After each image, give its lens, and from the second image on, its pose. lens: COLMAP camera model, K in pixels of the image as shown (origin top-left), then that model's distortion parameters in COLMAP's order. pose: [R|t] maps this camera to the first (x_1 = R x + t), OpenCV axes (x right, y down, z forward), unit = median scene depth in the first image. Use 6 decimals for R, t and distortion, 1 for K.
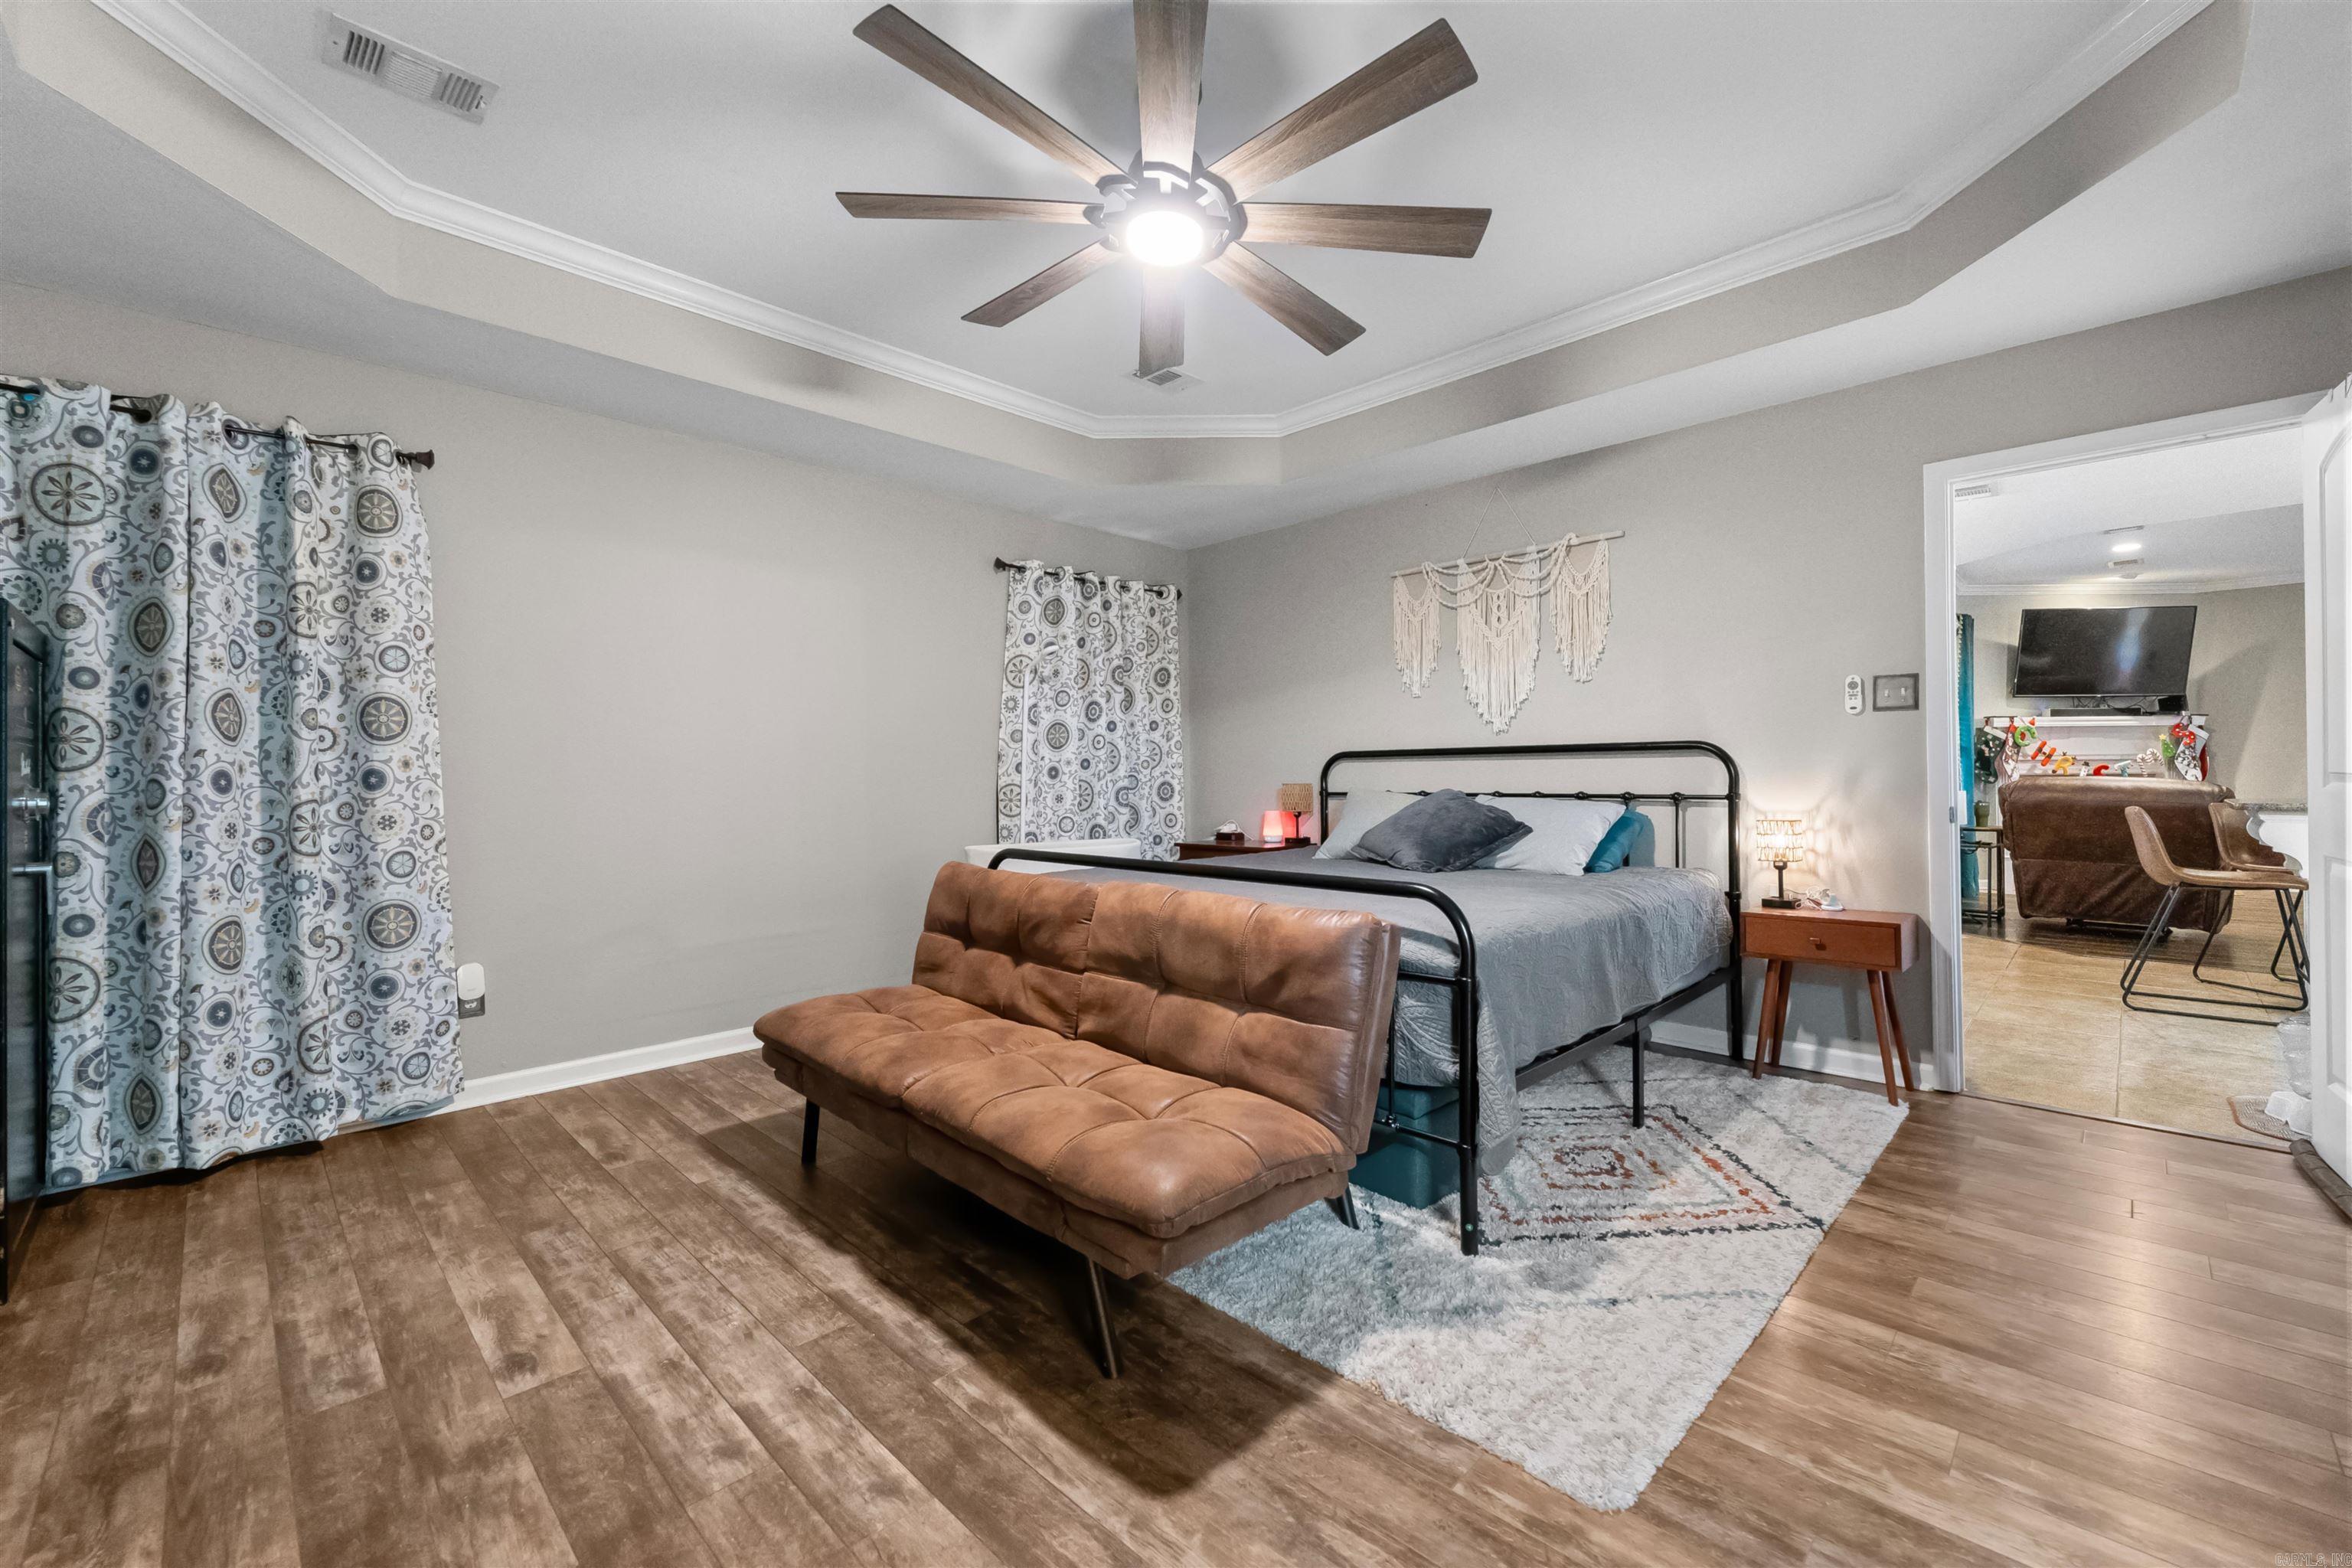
lens RADIAL K [[952.0, 0, 1173.2], [0, 952.0, 771.9], [0, 0, 1]] dist [-0.000153, -0.000865]
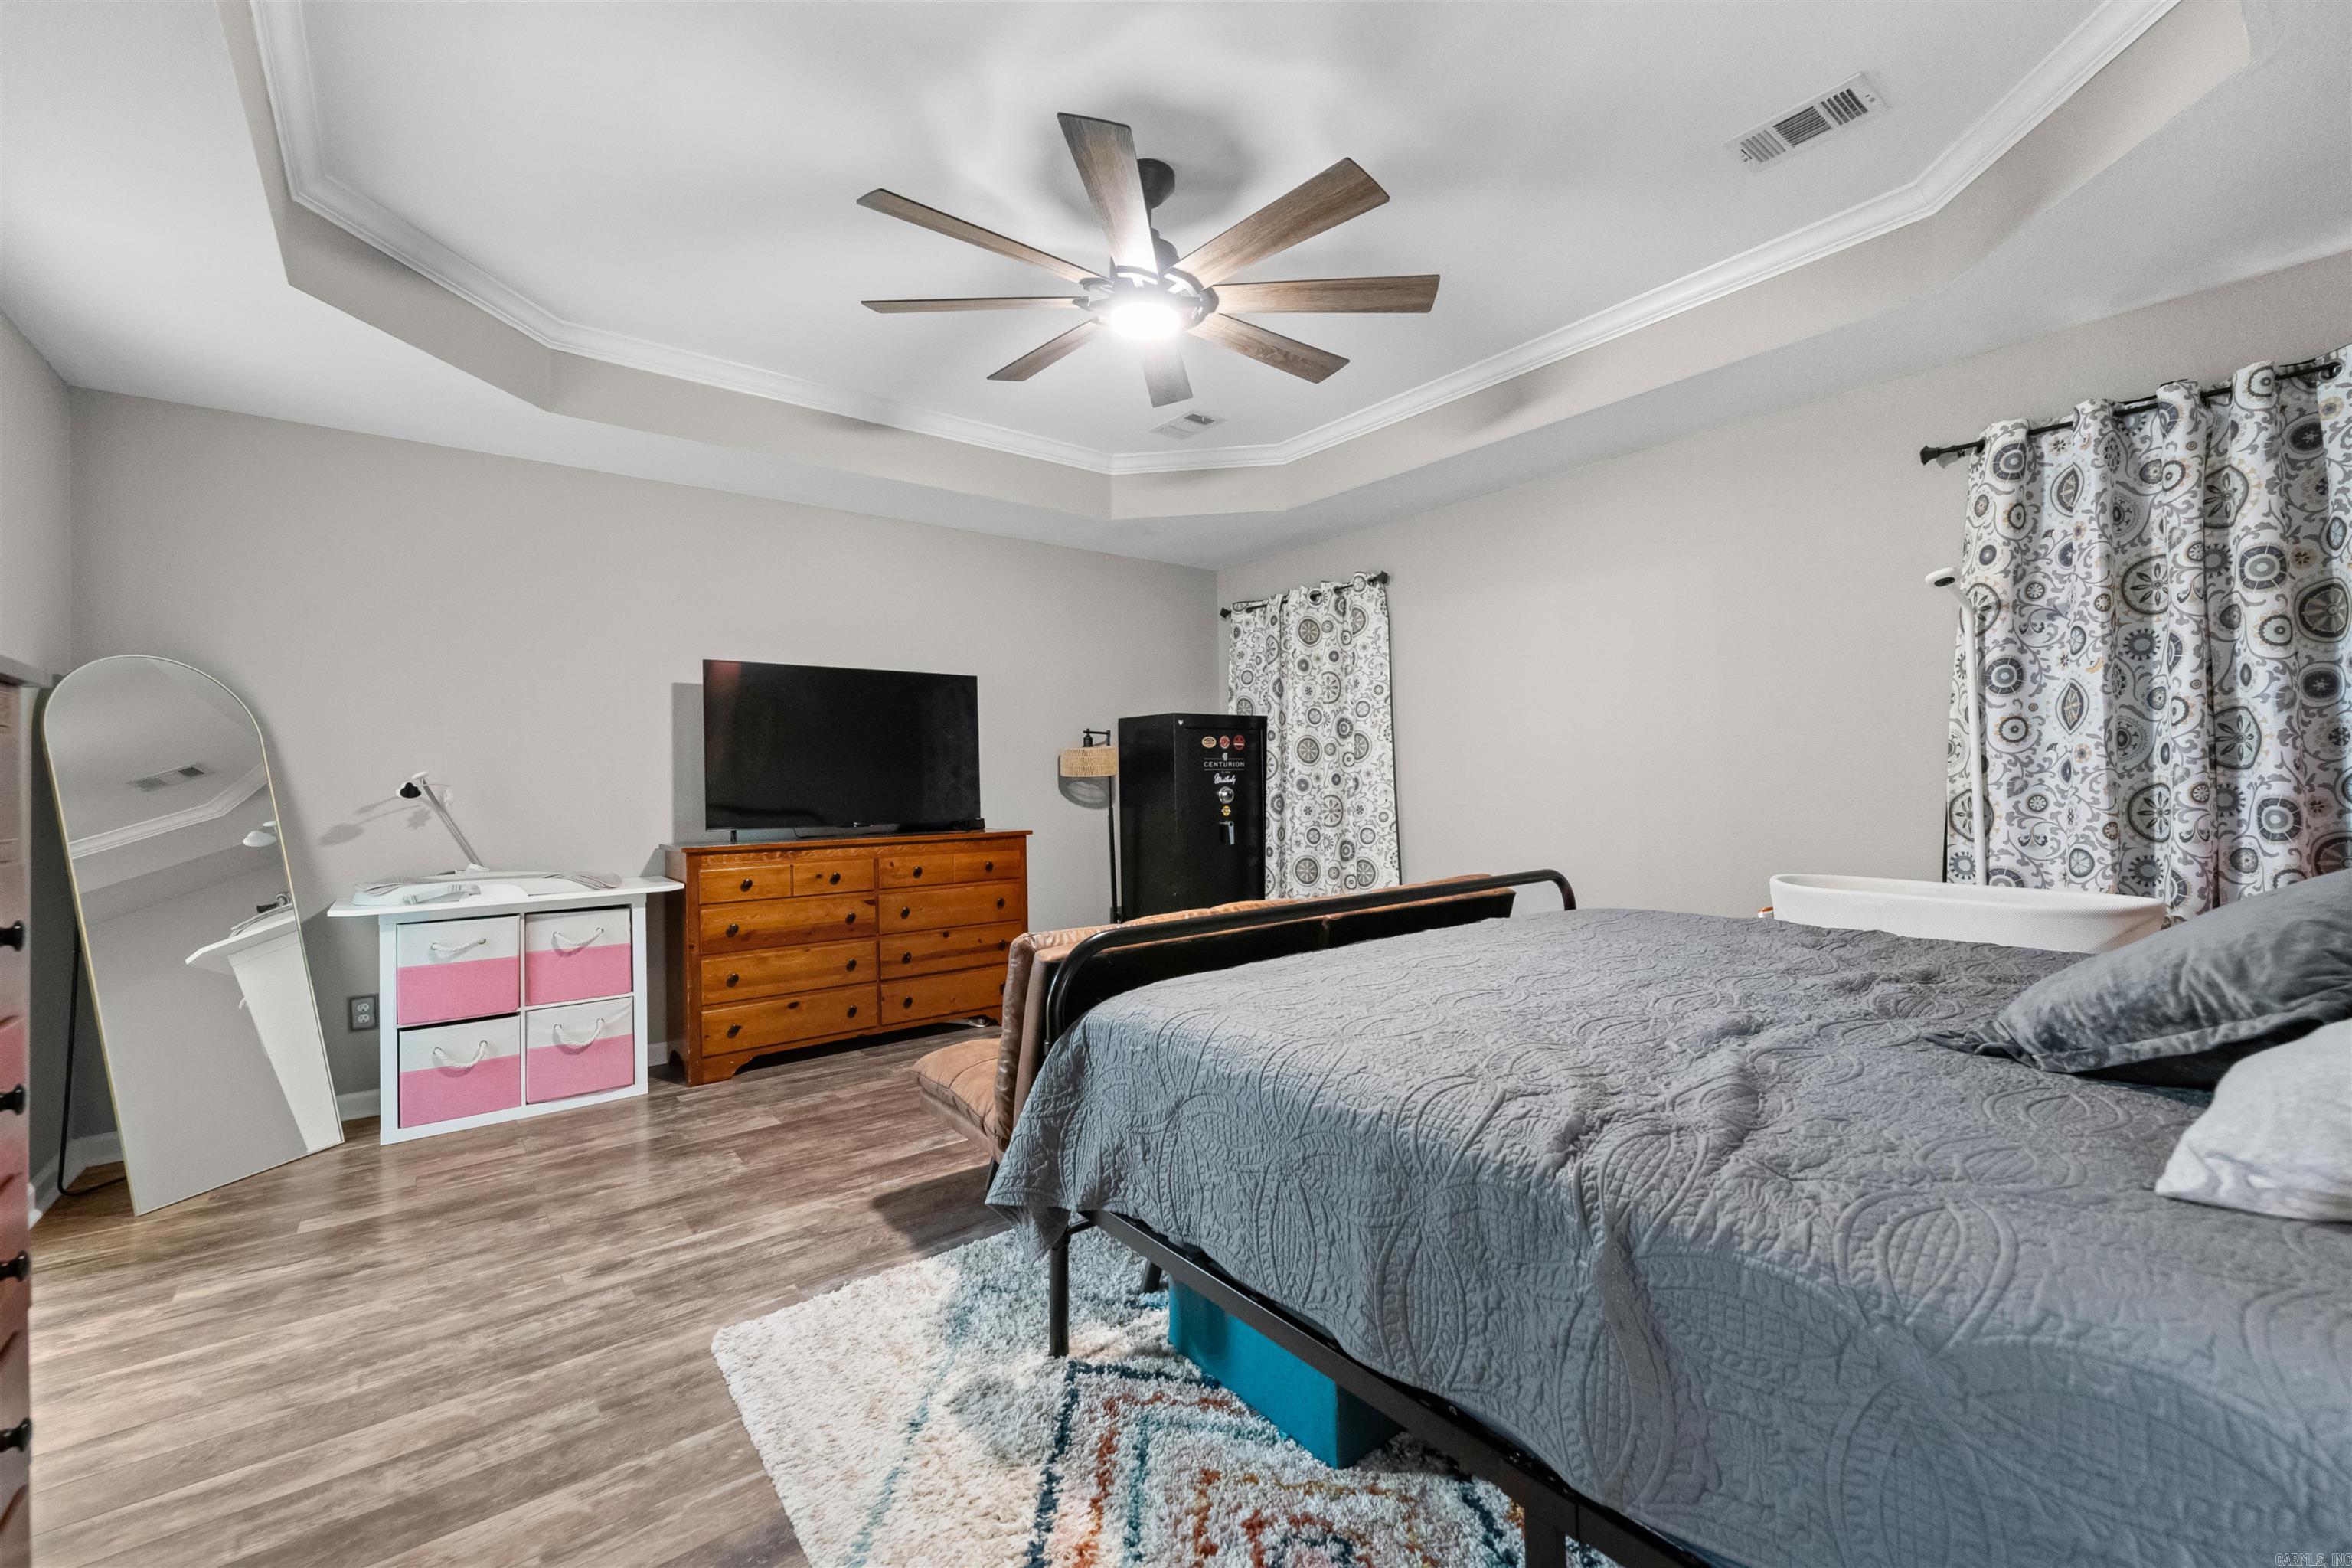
lens RADIAL K [[947.4, 0, 1168.4], [0, 947.4, 763.7], [0, 0, 1]] dist [0.002953, 0.000188]
pose [[-0.117242, -0.008321, -0.993069, 1.106559], [0.023767, 0.999655, -0.011183, -0.020863], [0.992819, -0.024913, -0.117003, 1.150978]]
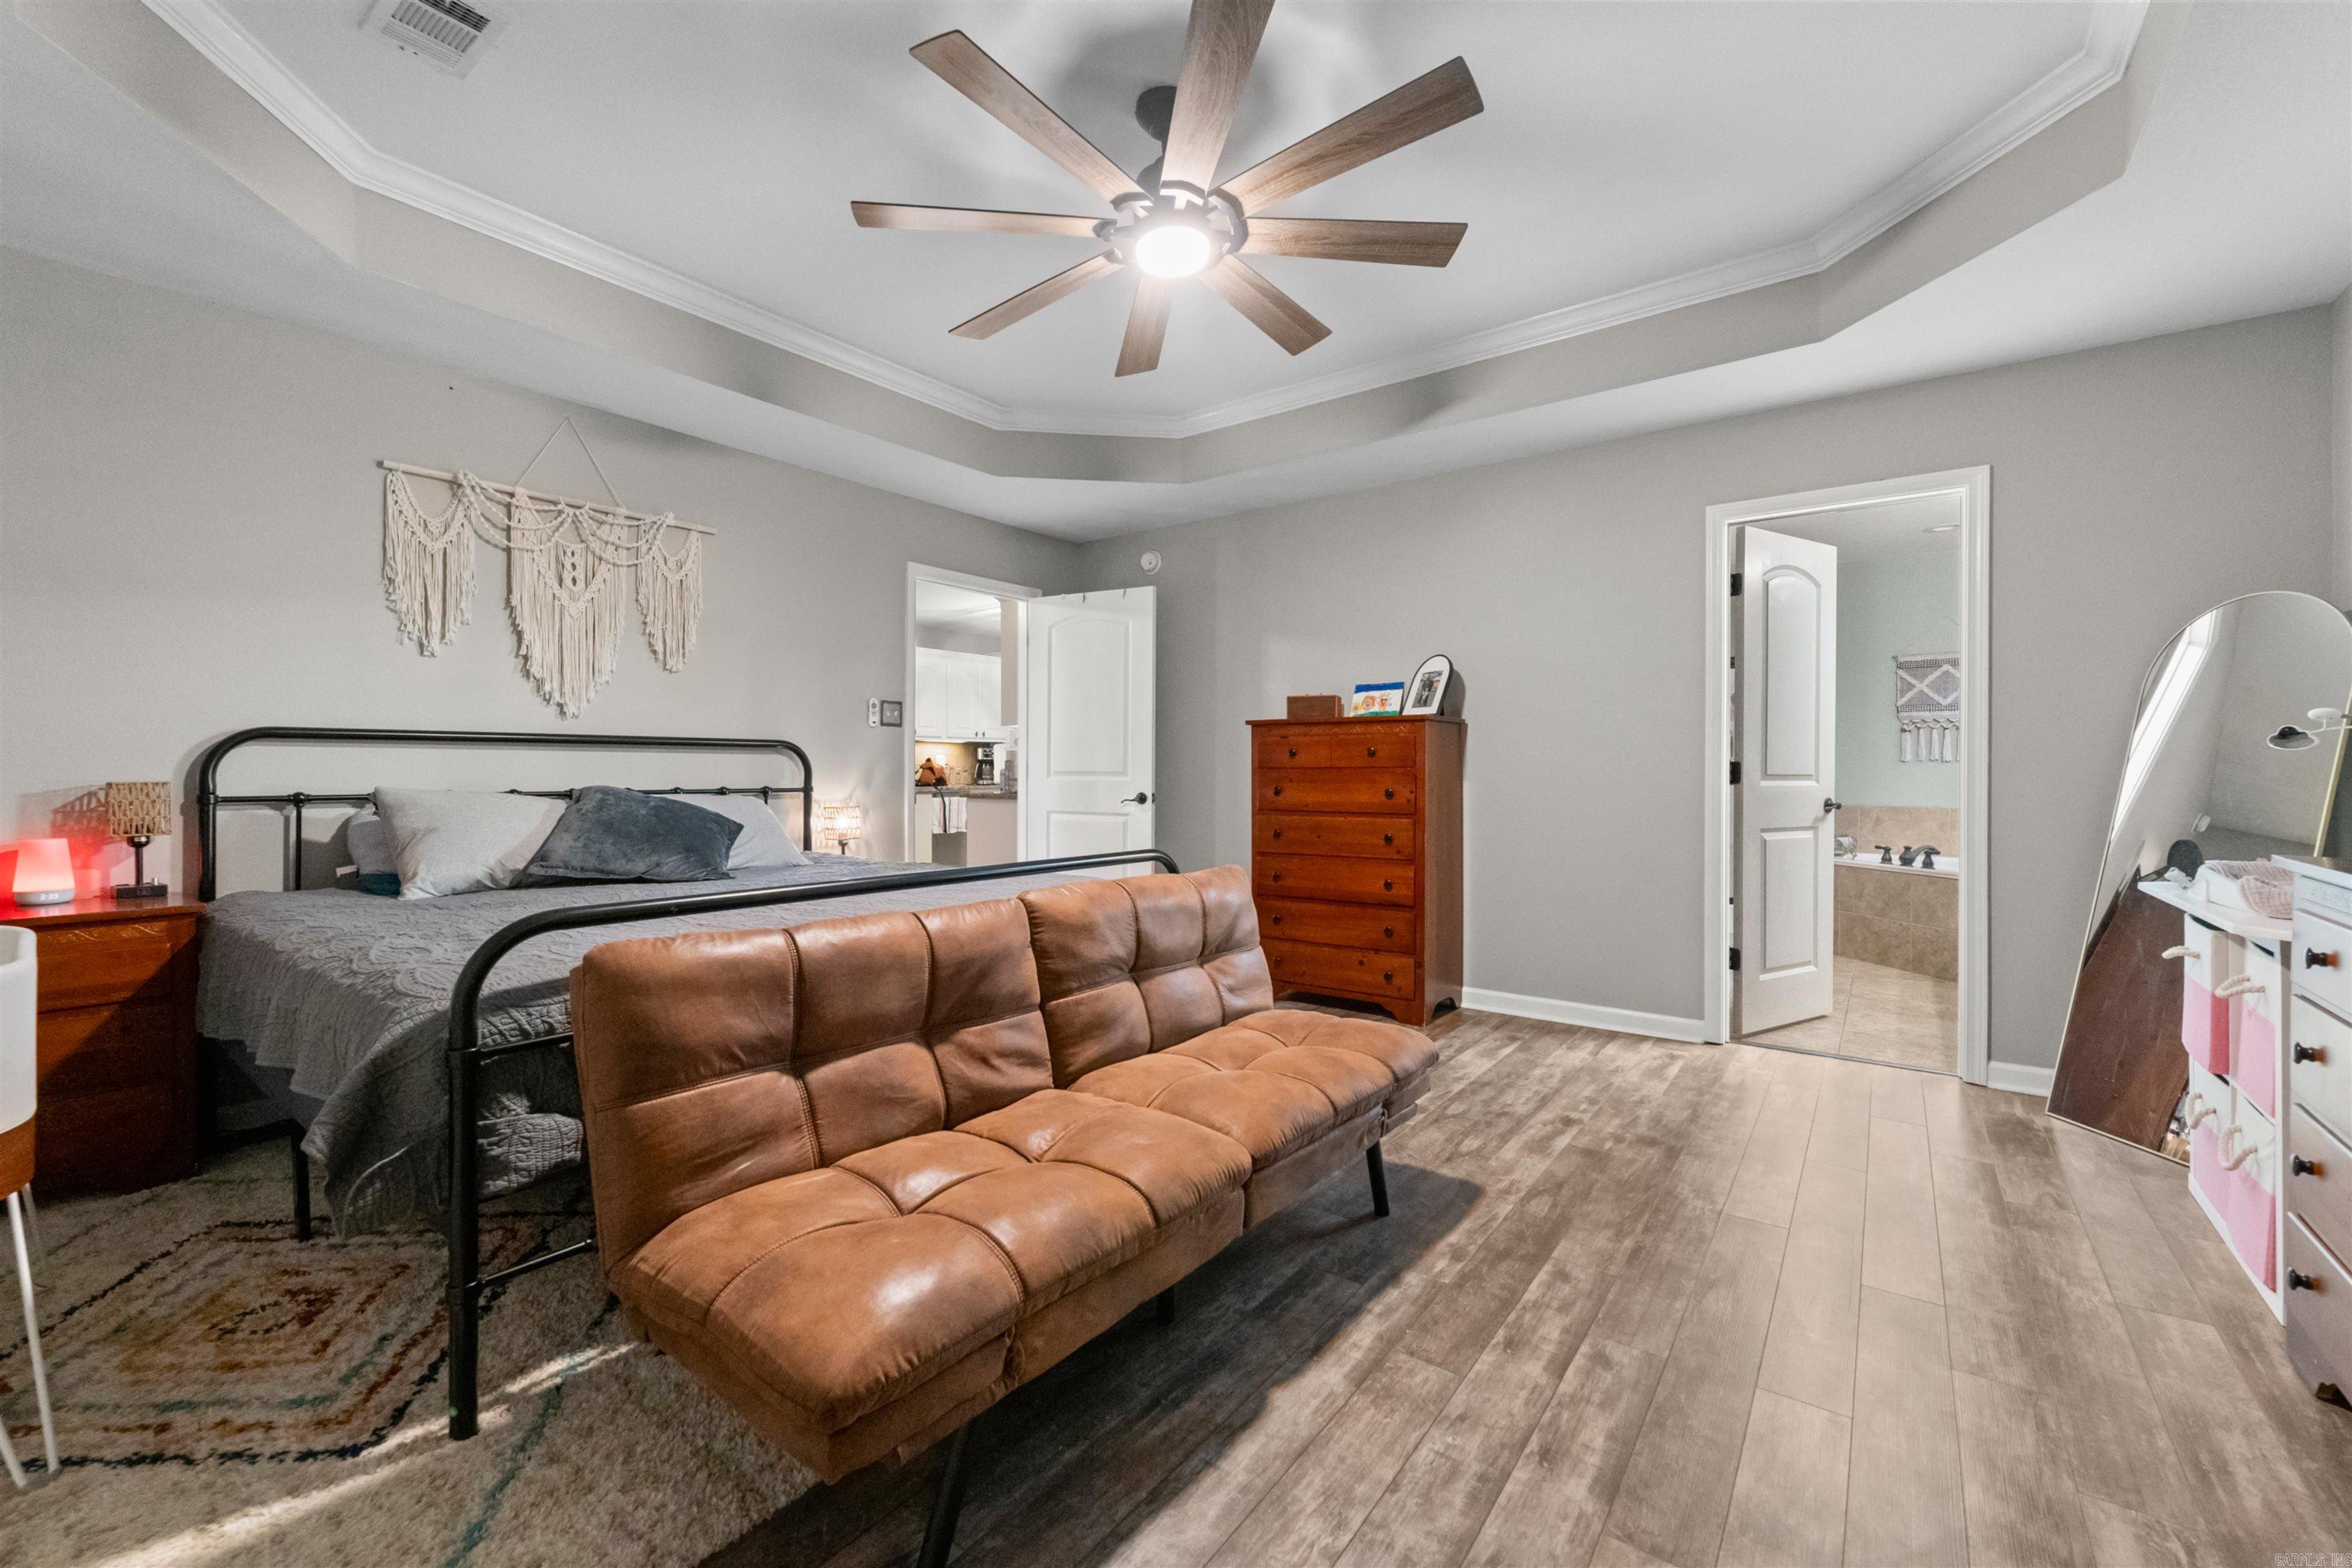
lens RADIAL K [[952.0, 0, 1173.2], [0, 952.0, 771.9], [0, 0, 1]] dist [-0.000153, -0.000865]
pose [[-0.138783, 0.006869, 0.990299, -1.053169], [-0.004124, 0.999963, -0.007514, 0.019230], [-0.990314, -0.005126, -0.138750, 1.154558]]
